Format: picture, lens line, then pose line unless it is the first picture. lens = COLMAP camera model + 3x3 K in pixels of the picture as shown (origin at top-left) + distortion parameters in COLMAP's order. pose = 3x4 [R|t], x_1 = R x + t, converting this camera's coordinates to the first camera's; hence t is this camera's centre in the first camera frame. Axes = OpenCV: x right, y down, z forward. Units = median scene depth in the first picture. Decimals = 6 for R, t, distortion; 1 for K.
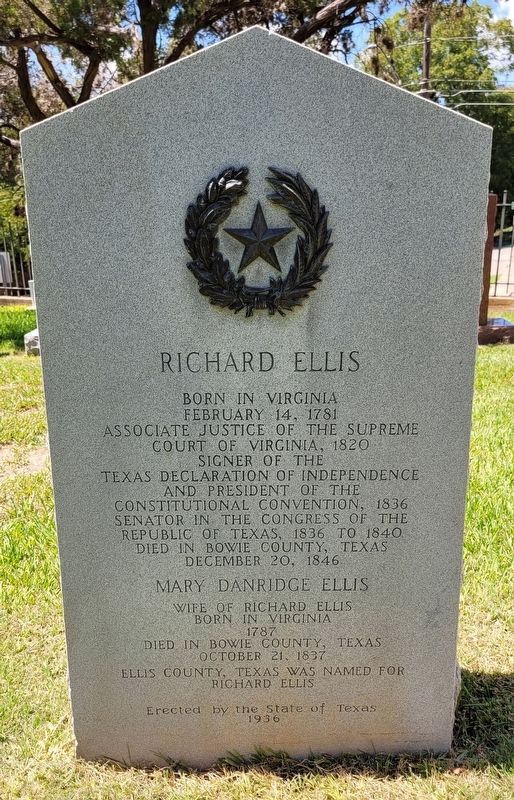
lens RADIAL K [[549.7, 0, 257.0], [0, 549.7, 400.0], [0, 0, 1]] dist [-0.000752, -0.000172]
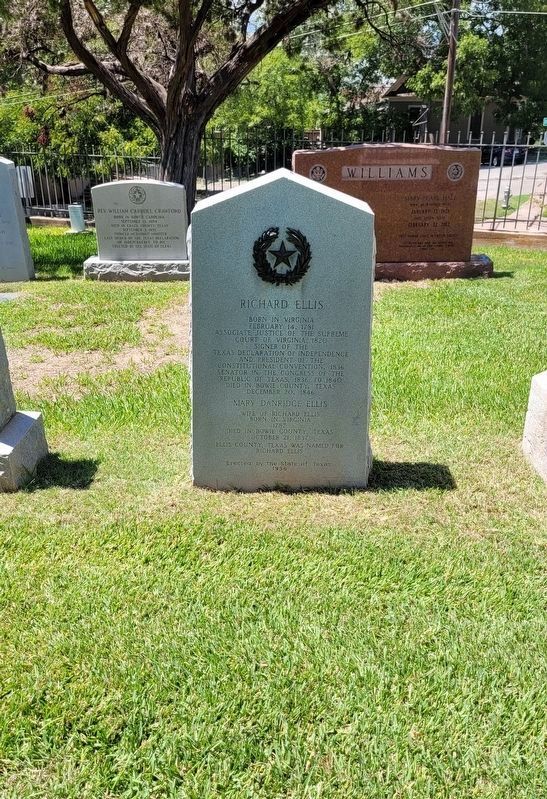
lens RADIAL K [[667.8, 0, 271.2], [0, 667.8, 440.8], [0, 0, 1]] dist [0.003683, 0.002336]
pose [[0.999803, 0.019849, 0.000182, -0.027261], [-0.019575, 0.984395, 0.174882, 0.007773], [0.003292, -0.174851, 0.984589, -1.848075]]
